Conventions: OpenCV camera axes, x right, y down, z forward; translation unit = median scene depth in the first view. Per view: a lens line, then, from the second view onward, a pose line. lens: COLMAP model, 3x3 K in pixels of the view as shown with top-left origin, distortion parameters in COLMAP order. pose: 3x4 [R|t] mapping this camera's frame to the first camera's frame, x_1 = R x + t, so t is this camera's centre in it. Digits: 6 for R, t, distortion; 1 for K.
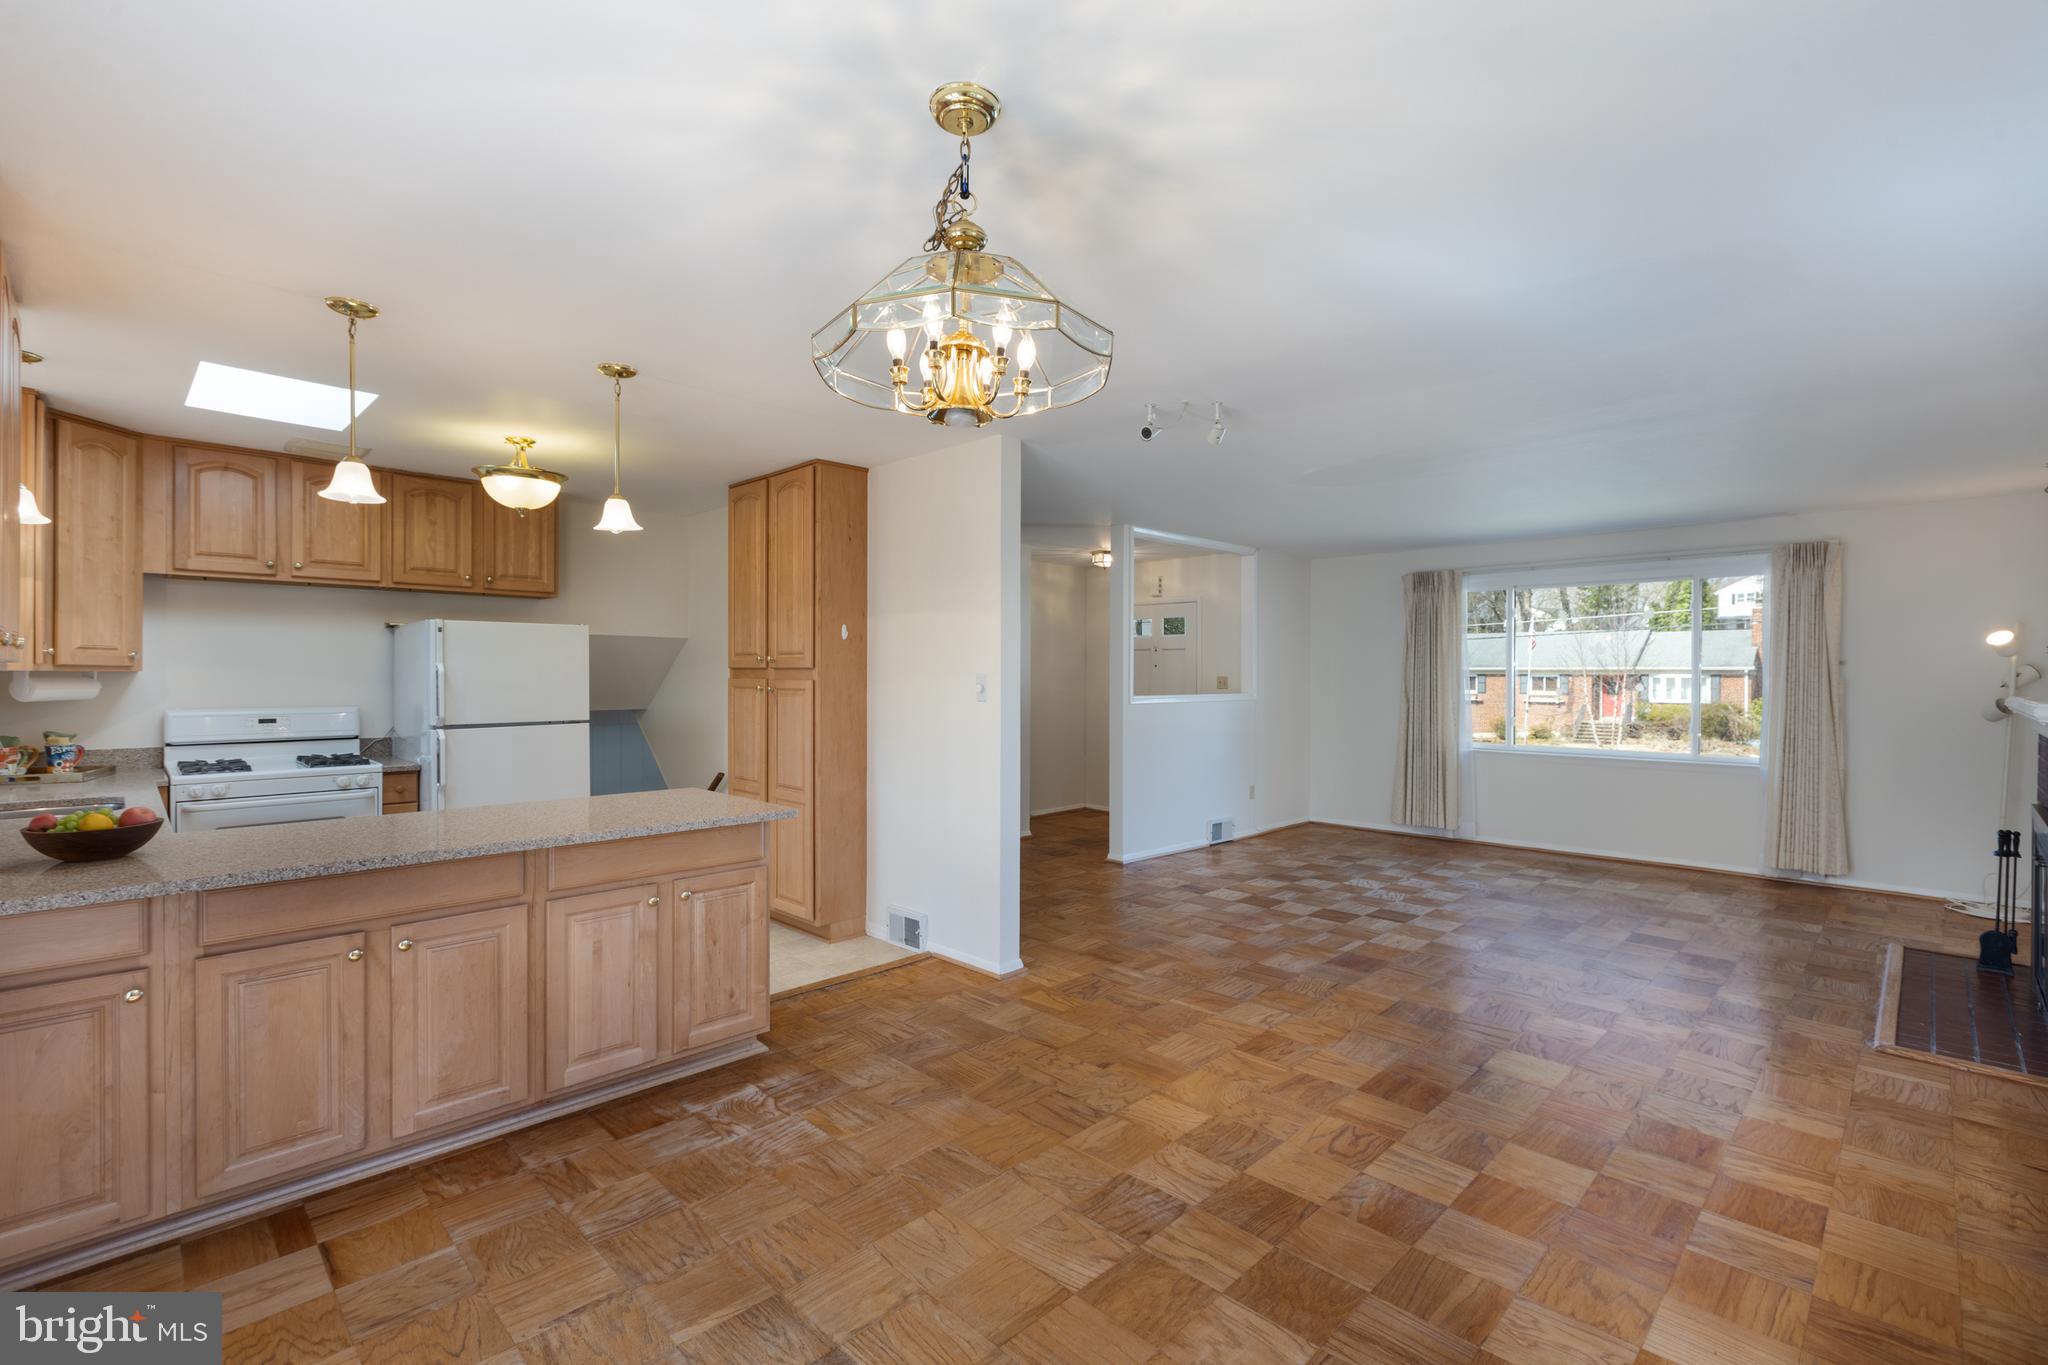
lens RADIAL K [[904.4, 0, 1024.1], [0, 904.4, 682.1], [0, 0, 1]] dist [0.001450, -0.000520]
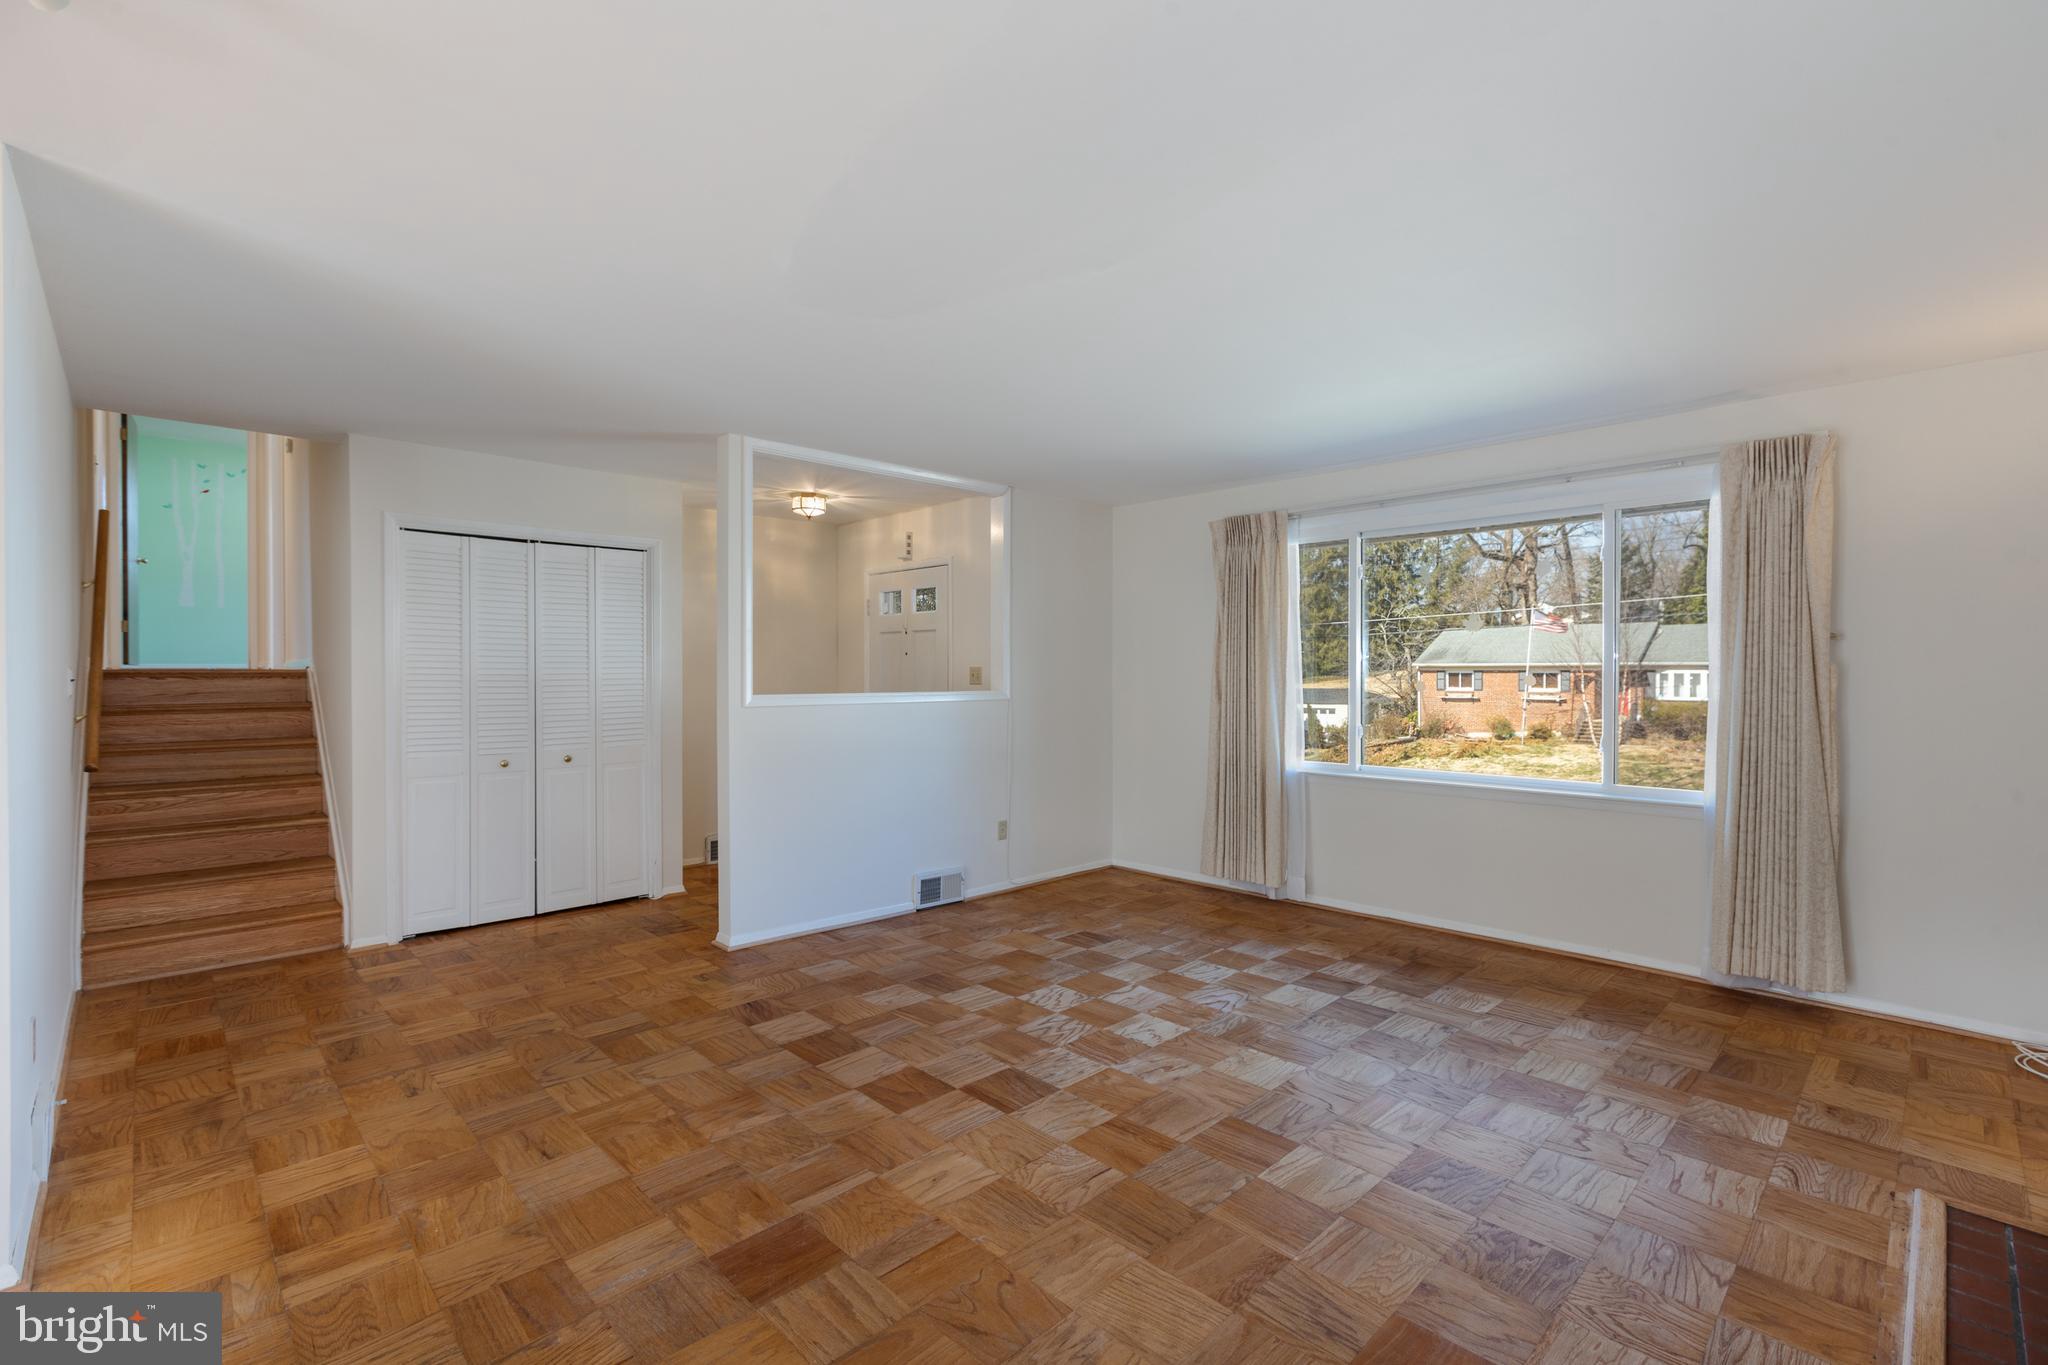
lens RADIAL K [[904.4, 0, 1024.4], [0, 904.4, 683.0], [0, 0, 1]] dist [0.001450, -0.000520]
pose [[0.999892, -0.002725, -0.014459, 0.471306], [0.002760, 0.999993, 0.002395, 0.007930], [0.014452, -0.002434, 0.999893, 0.493212]]
